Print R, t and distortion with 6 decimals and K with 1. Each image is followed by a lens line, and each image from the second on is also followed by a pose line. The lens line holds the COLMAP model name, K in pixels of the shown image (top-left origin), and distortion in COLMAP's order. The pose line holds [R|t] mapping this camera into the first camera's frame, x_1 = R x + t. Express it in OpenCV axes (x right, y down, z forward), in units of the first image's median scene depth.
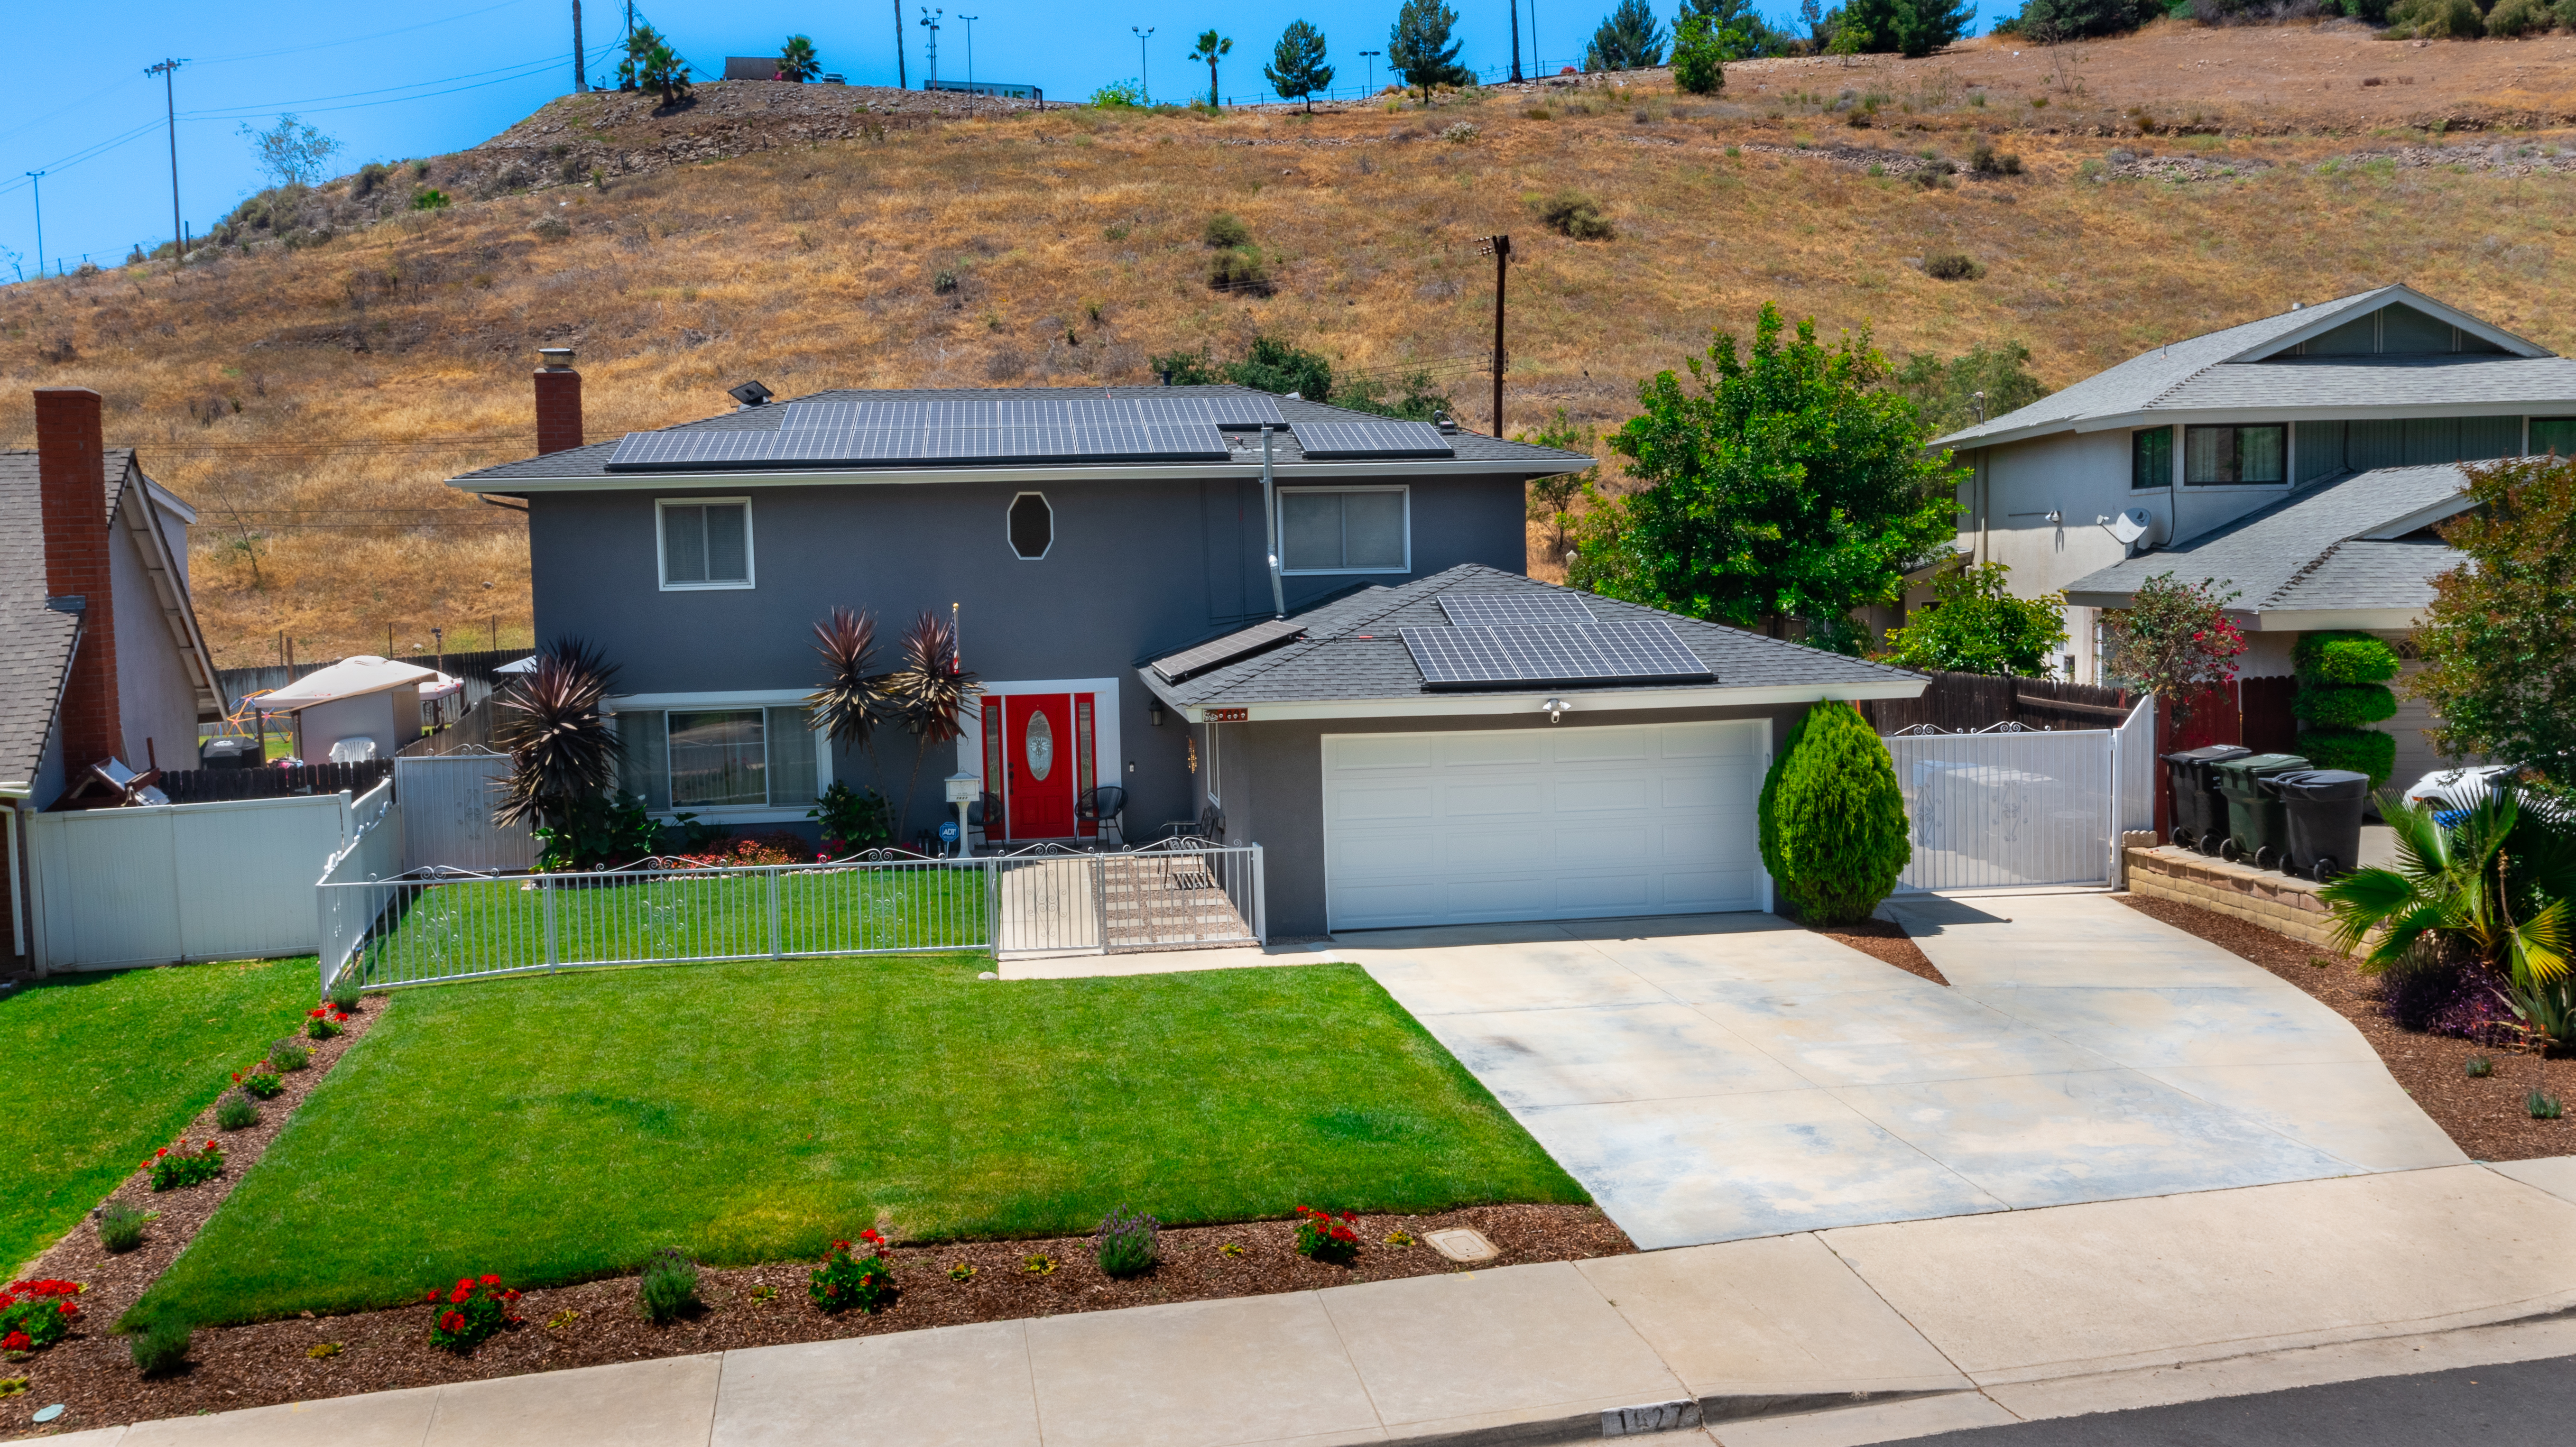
lens RADIAL K [[2057.0, 0, 1288.0], [0, 2057.0, 723.5], [0, 0, 1]] dist [-0.021798, 0.010426]
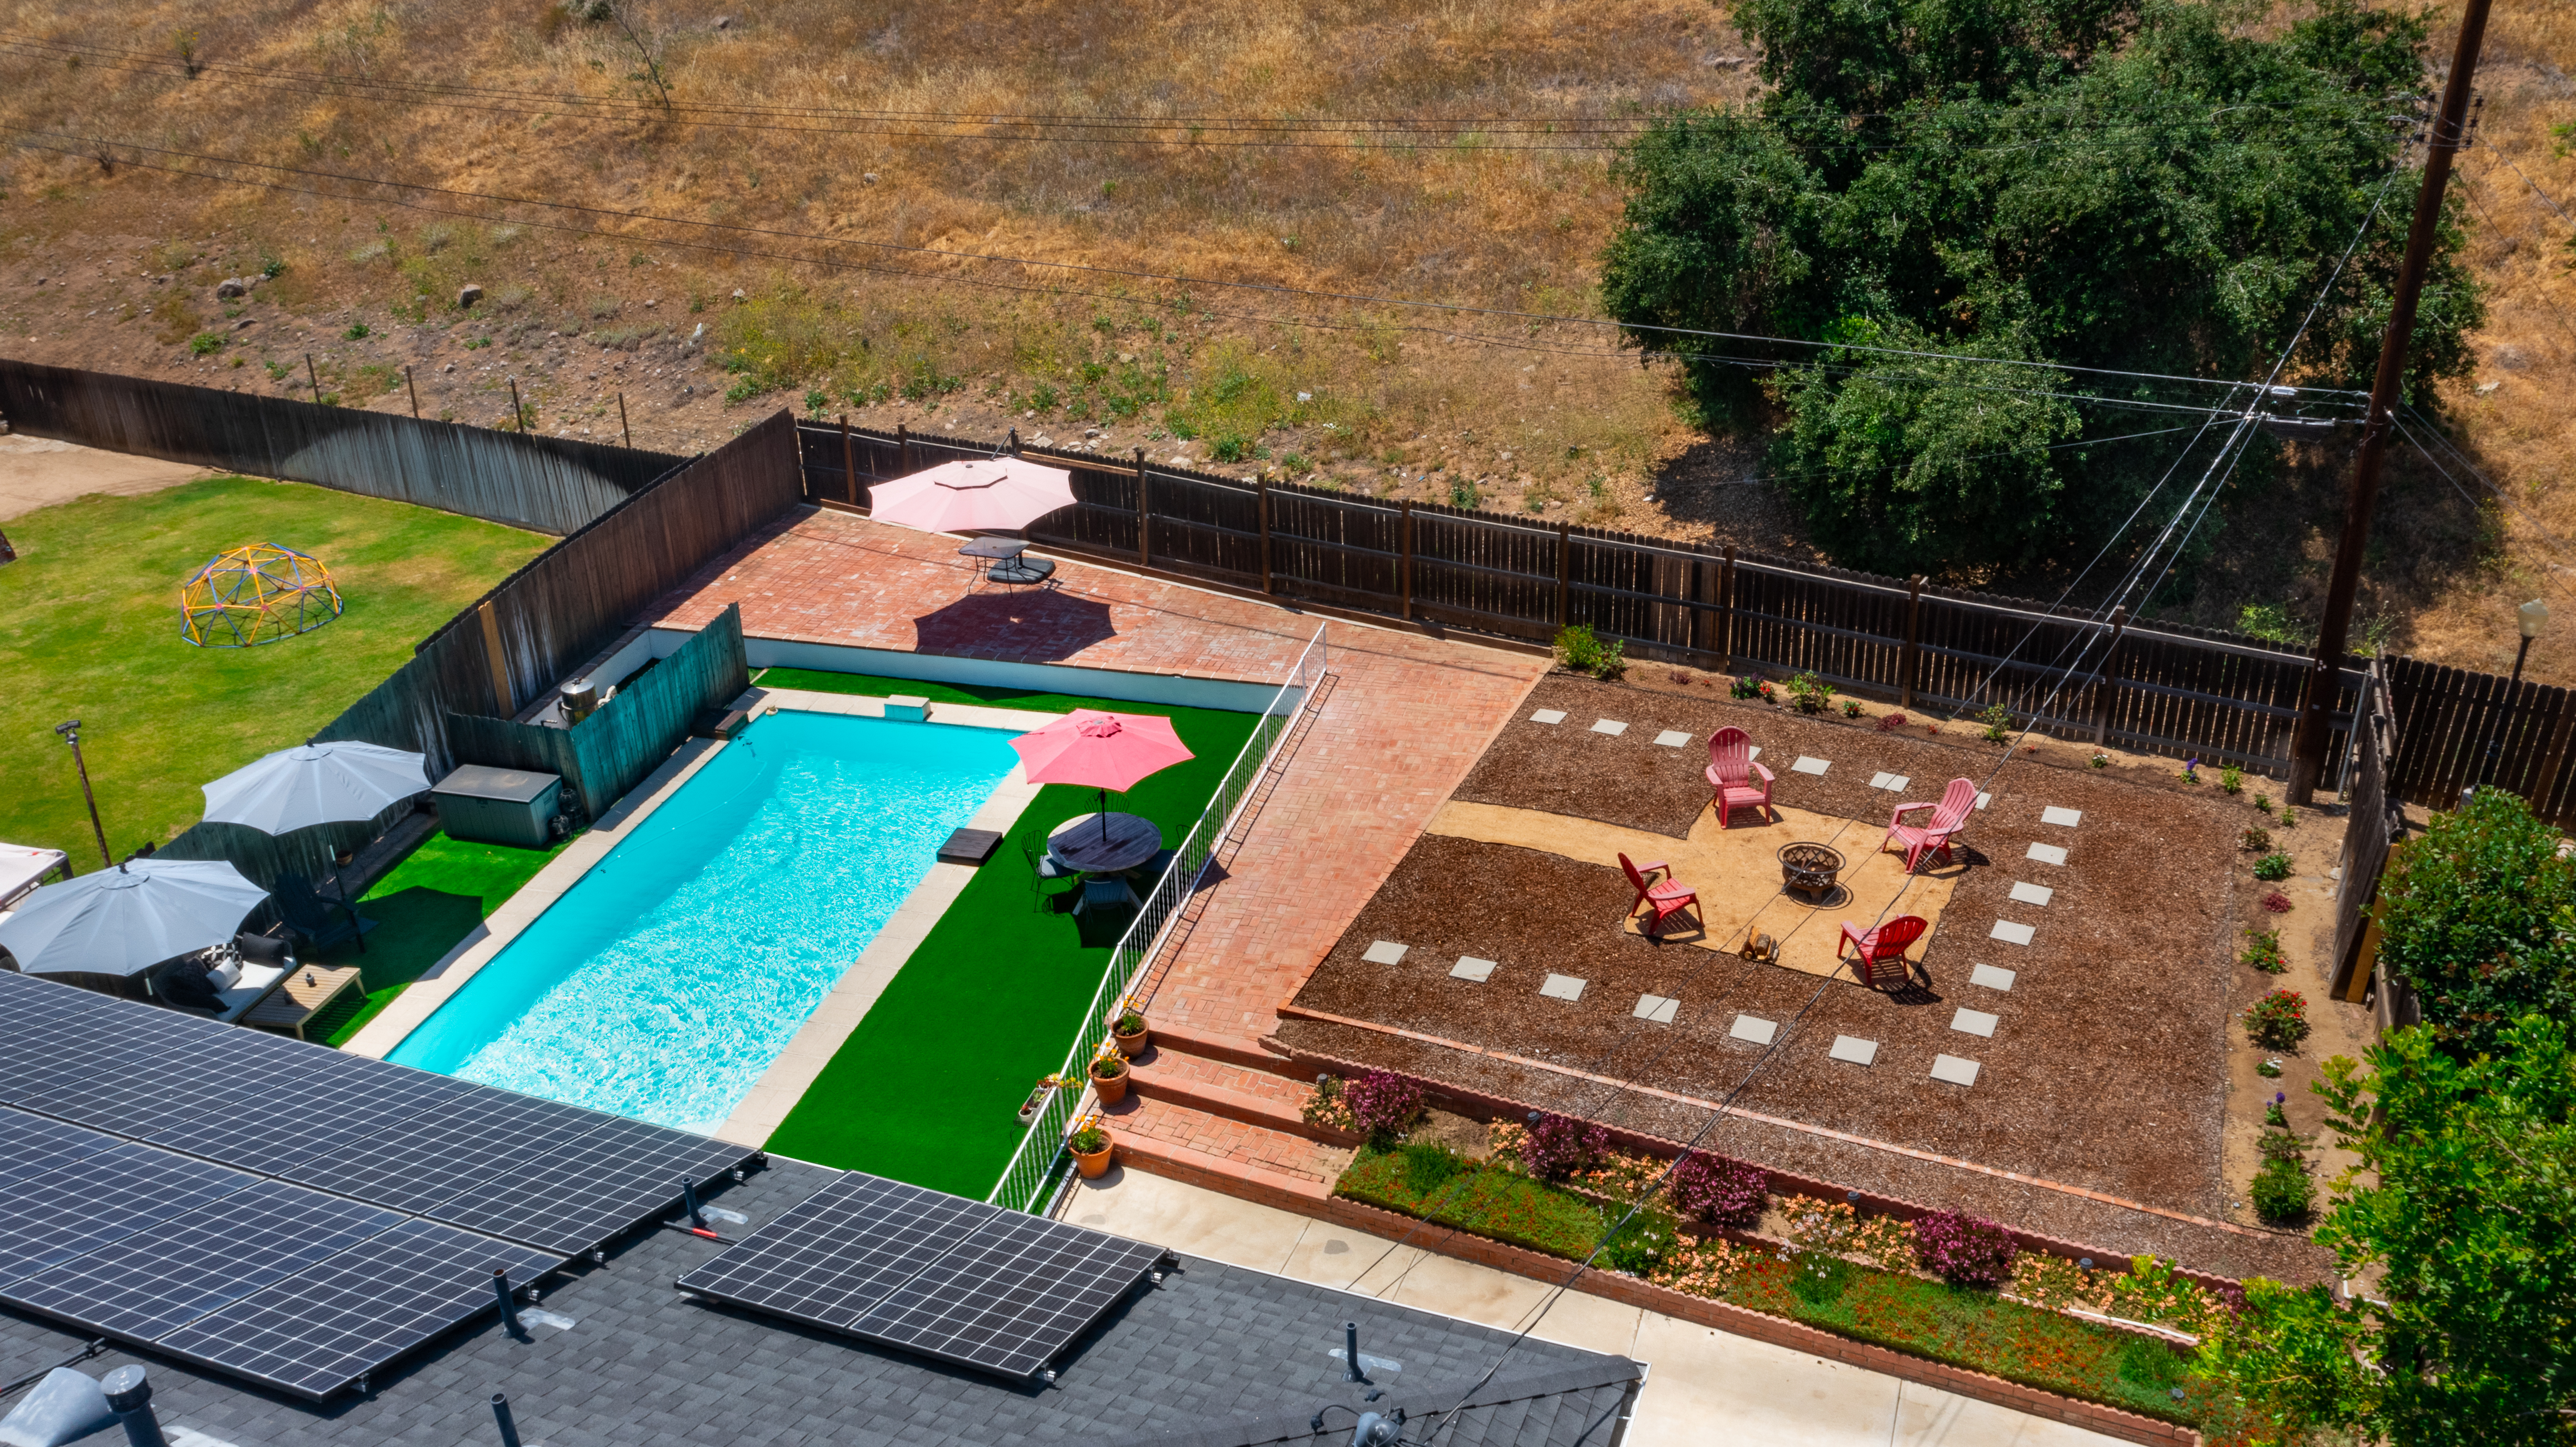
lens RADIAL K [[2056.8, 0, 1288.0], [0, 2056.8, 723.5], [0, 0, 1]] dist [-0.021798, 0.010426]
pose [[0.878566, 0.209774, -0.429087, 0.051598], [-0.032277, 0.922408, 0.384865, -0.111318], [0.476528, -0.324280, 0.817168, 0.279478]]
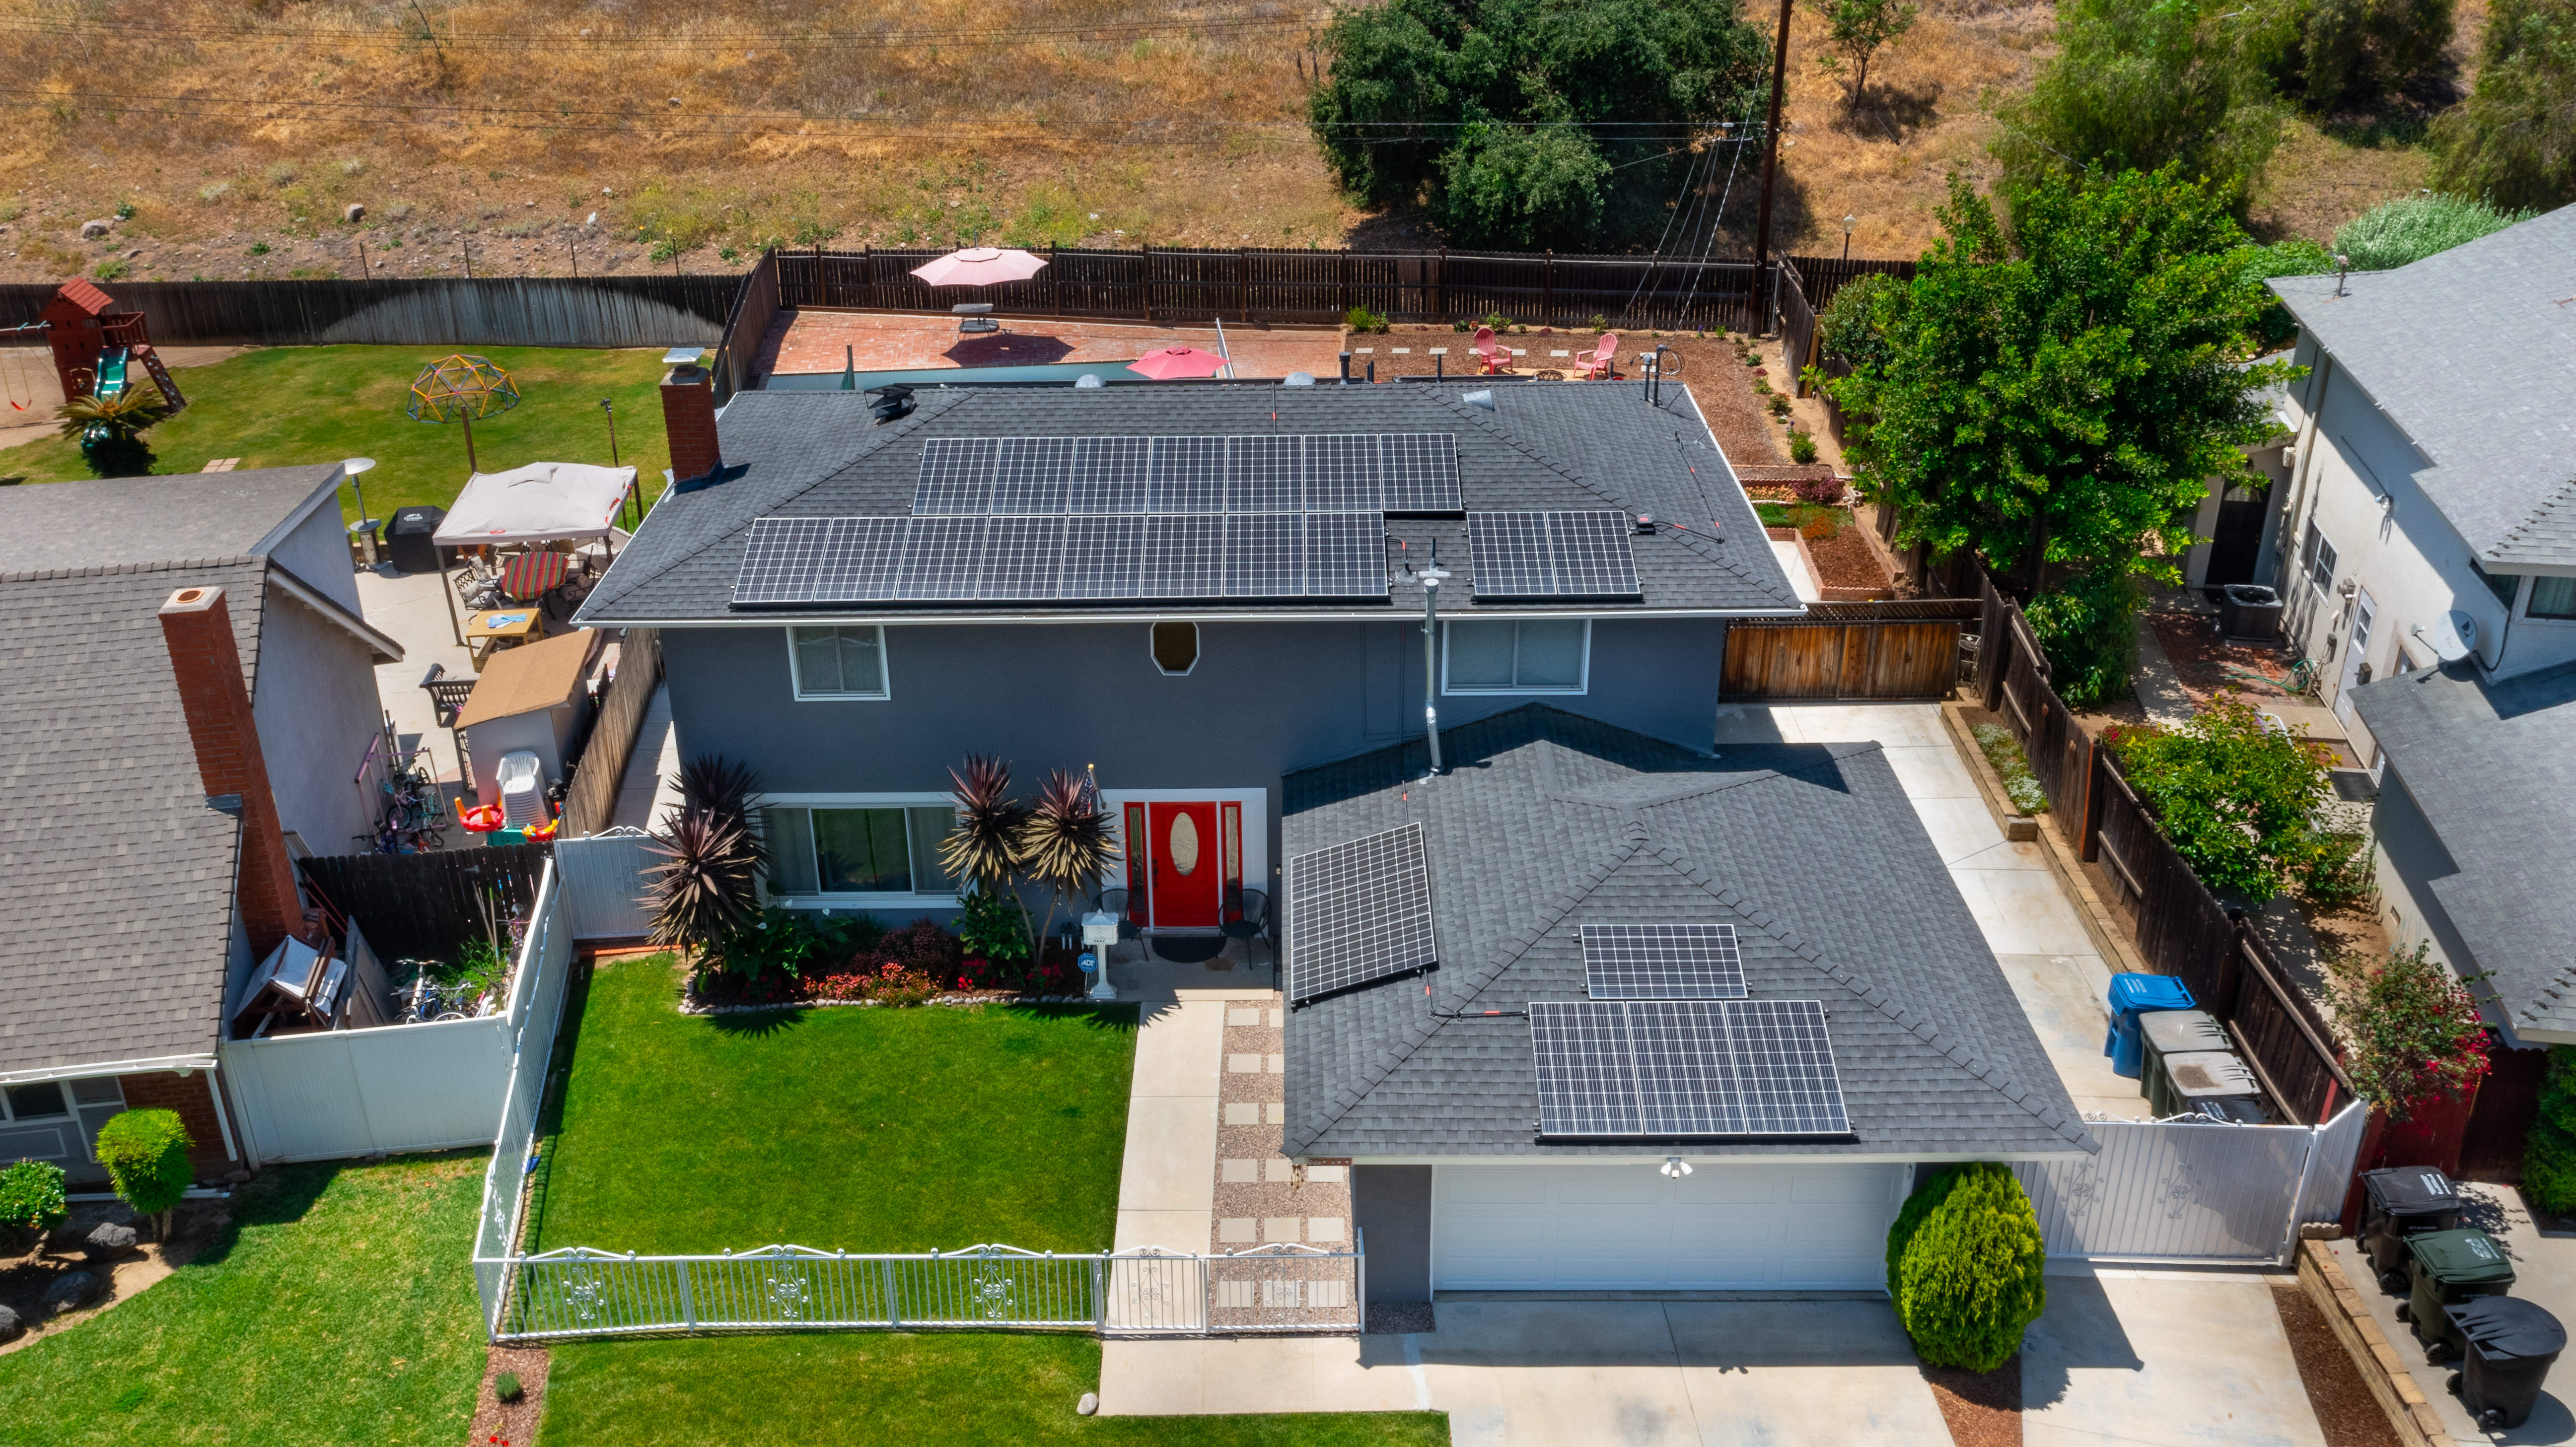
lens RADIAL K [[2135.8, 0, 1232.5], [0, 2135.8, 716.1], [0, 0, 1]] dist [-0.016024, -0.000090]
pose [[0.987869, 0.074912, -0.136029, 0.009357], [-0.017708, 0.924581, 0.380574, -0.118888], [0.154279, -0.373548, 0.914691, 0.029216]]
